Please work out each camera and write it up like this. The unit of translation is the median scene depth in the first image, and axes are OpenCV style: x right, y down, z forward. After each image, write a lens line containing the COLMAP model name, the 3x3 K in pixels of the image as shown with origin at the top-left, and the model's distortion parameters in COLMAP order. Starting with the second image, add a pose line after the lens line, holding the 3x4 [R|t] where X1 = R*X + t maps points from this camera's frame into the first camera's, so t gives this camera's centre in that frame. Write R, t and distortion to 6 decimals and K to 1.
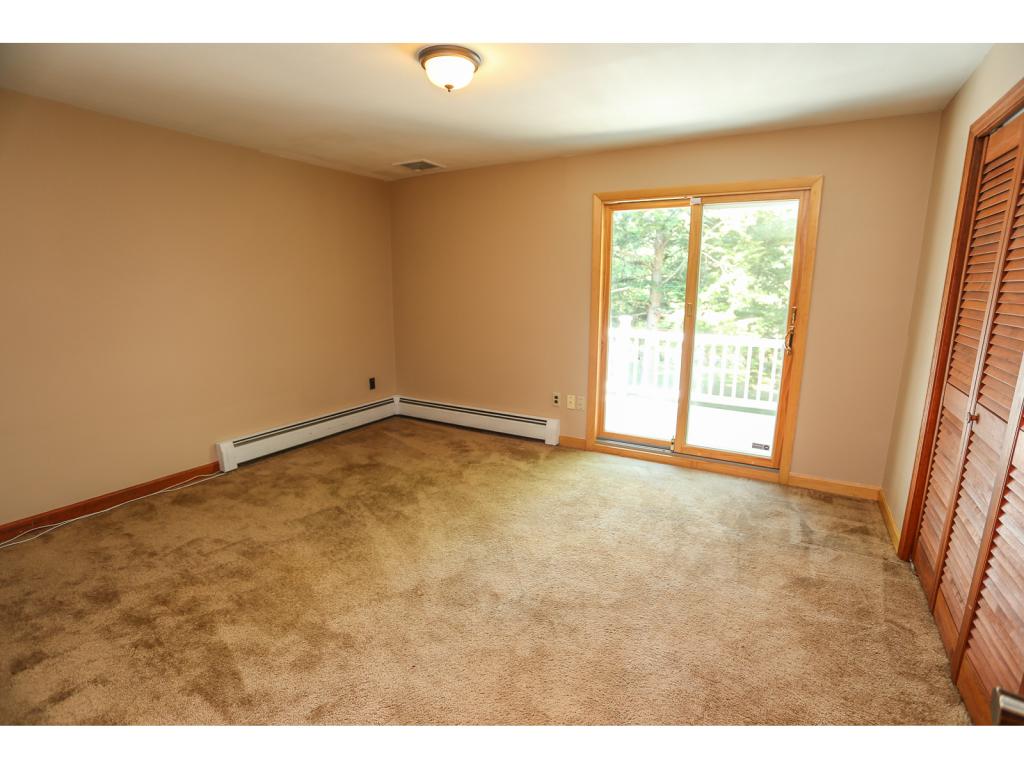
lens RADIAL K [[497.6, 0, 512.0], [0, 497.6, 384.0], [0, 0, 1]] dist [-0.072514, 0.035111]
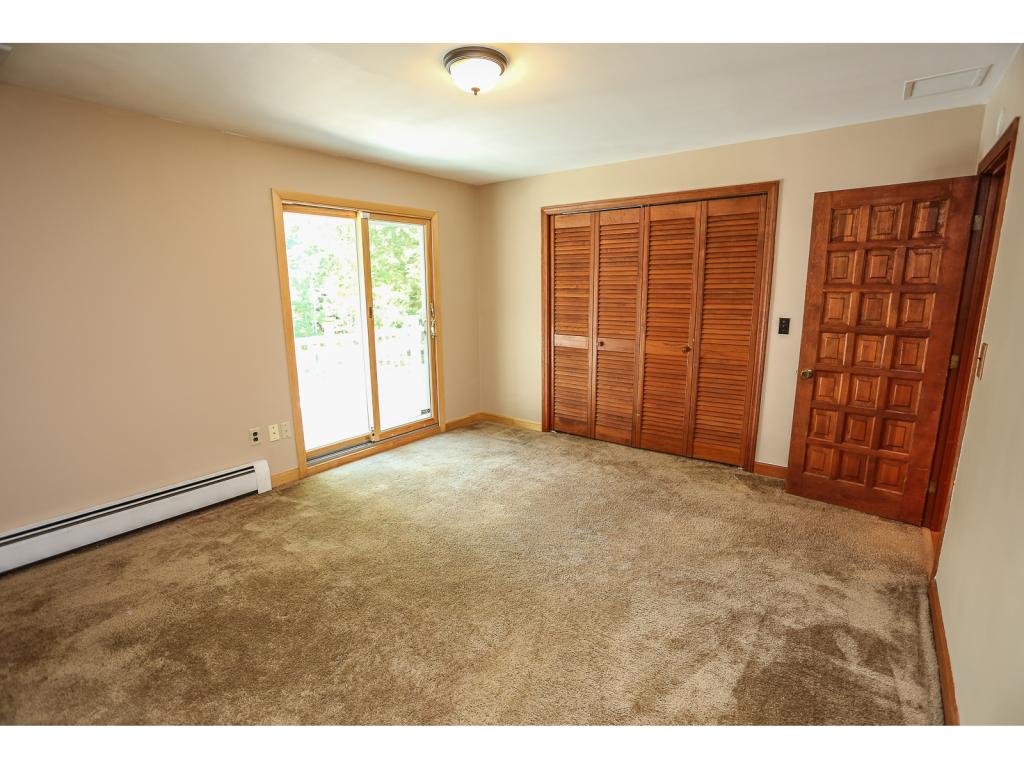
lens RADIAL K [[497.6, 0, 512.0], [0, 497.6, 384.0], [0, 0, 1]] dist [-0.072514, 0.035111]
pose [[0.141333, -0.201611, 0.969215, -0.685389], [0.208715, 0.963105, 0.169905, -0.112357], [-0.967710, 0.178276, 0.178198, 0.497757]]
